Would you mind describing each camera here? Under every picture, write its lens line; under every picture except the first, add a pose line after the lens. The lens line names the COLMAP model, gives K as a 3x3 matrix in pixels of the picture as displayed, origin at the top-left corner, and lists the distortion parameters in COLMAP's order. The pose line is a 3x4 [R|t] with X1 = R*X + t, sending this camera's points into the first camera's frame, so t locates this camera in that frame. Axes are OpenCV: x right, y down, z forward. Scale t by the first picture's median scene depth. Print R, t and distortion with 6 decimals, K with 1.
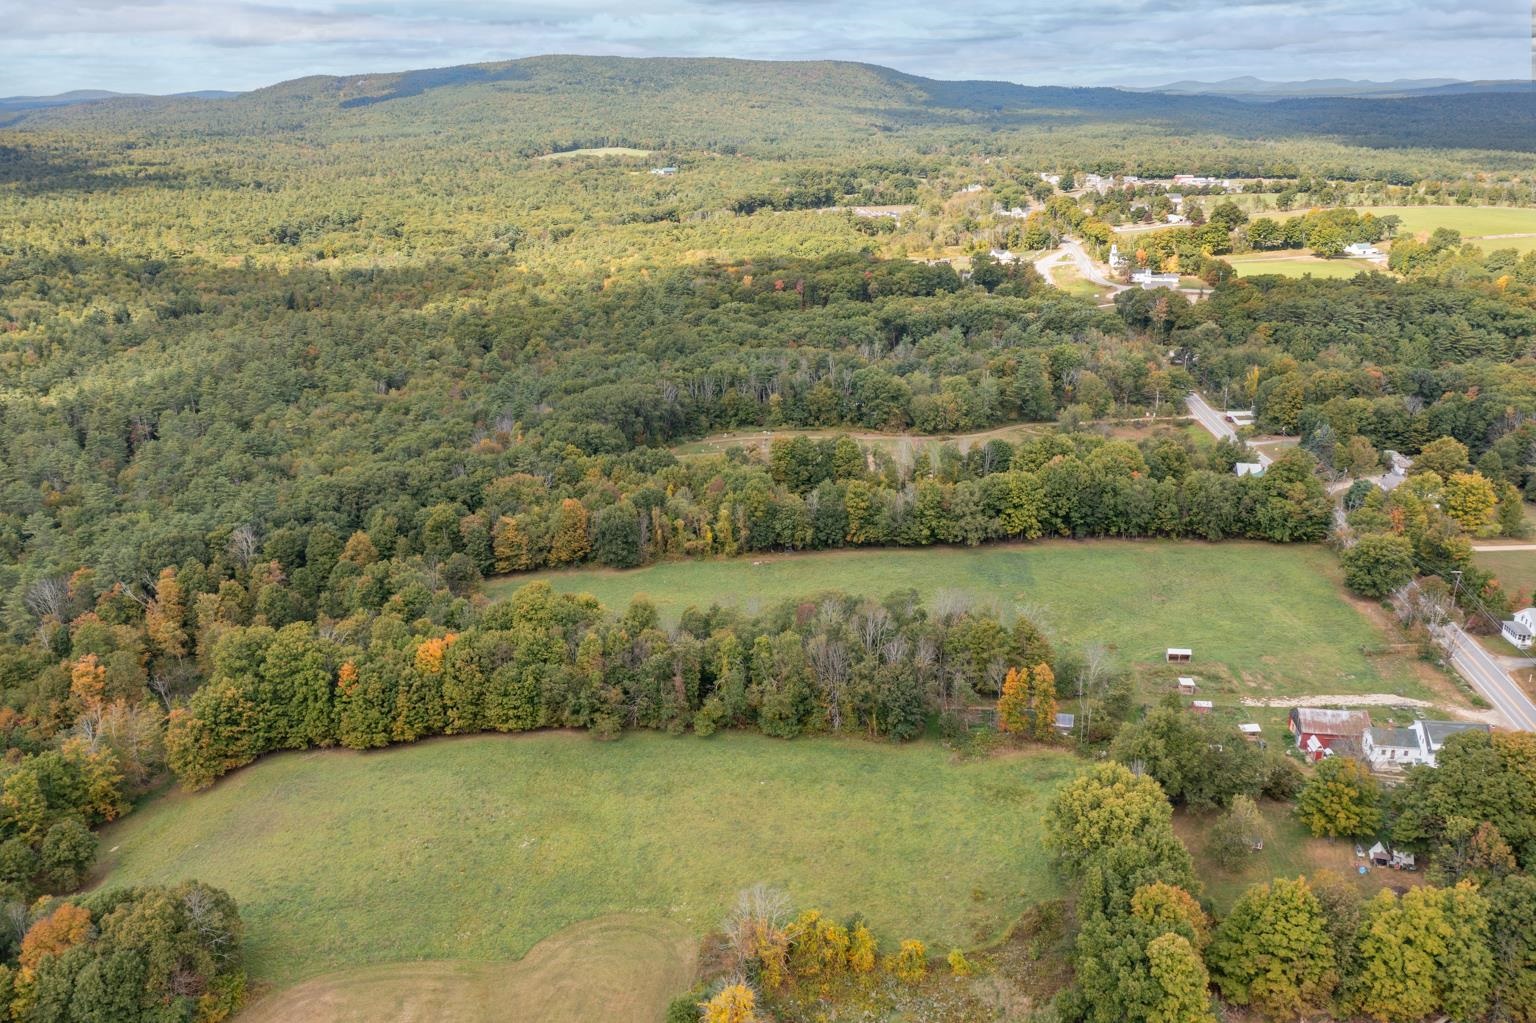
lens RADIAL K [[1228.4, 0, 764.0], [0, 1228.4, 510.3], [0, 0, 1]] dist [-0.021307, 0.014942]
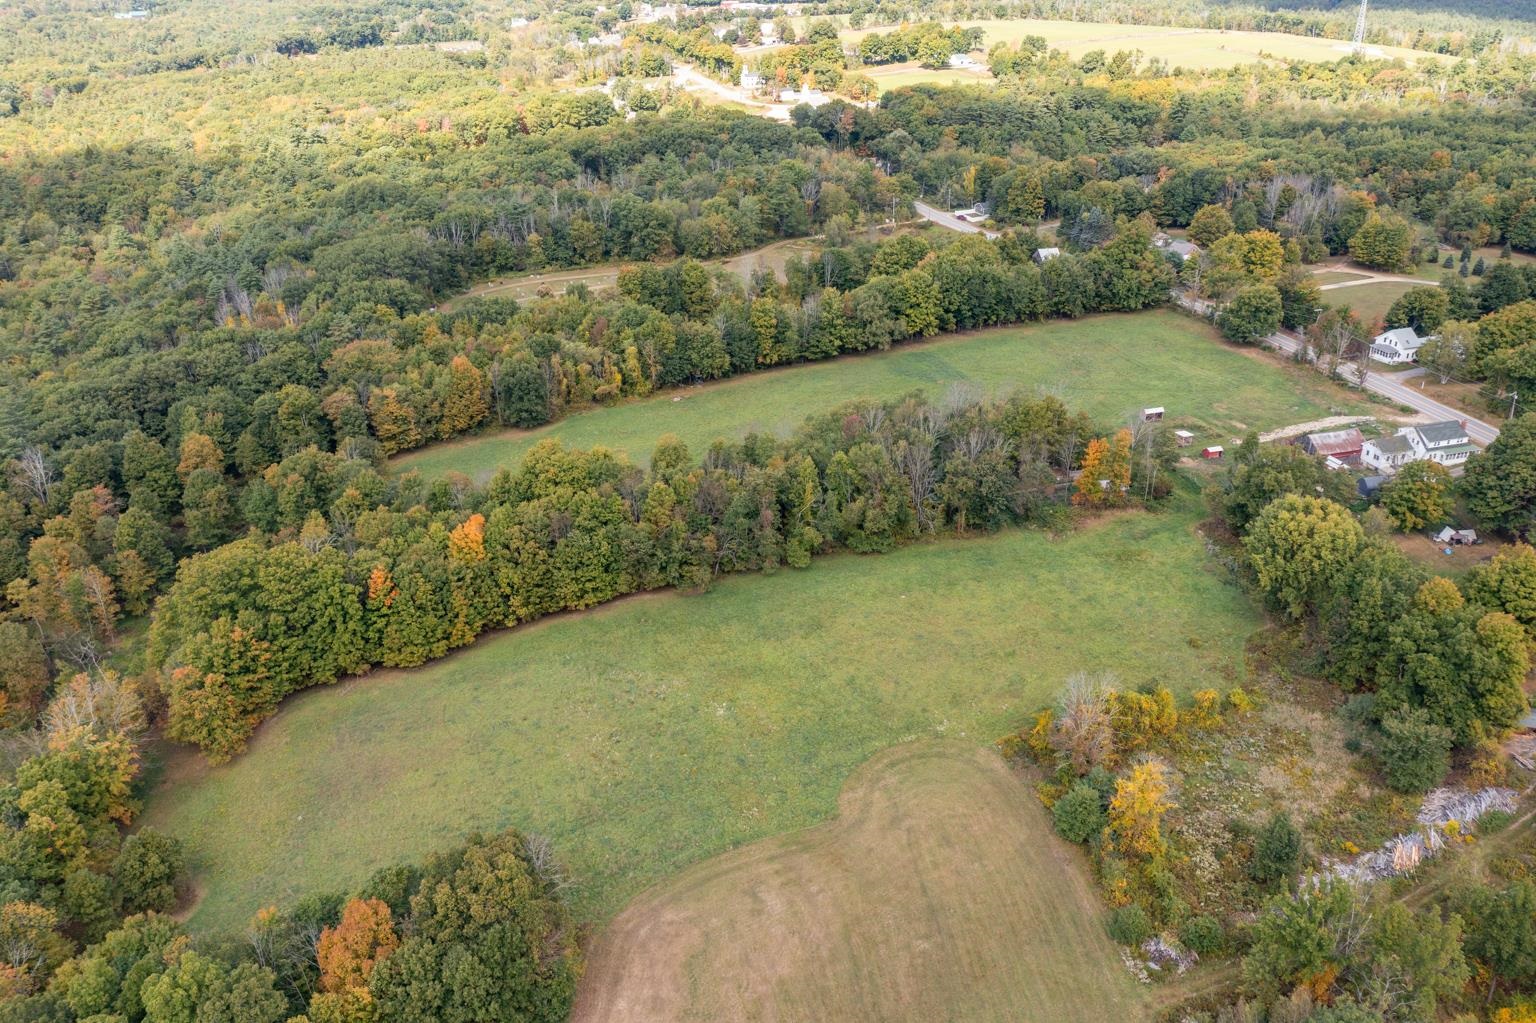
lens RADIAL K [[1228.4, 0, 768.3], [0, 1228.4, 511.0], [0, 0, 1]] dist [-0.021307, 0.014942]
pose [[0.909297, -0.176801, 0.376724, -0.307825], [0.132686, 0.981189, 0.140221, 0.004797], [-0.394429, -0.077516, 0.915651, 0.112806]]
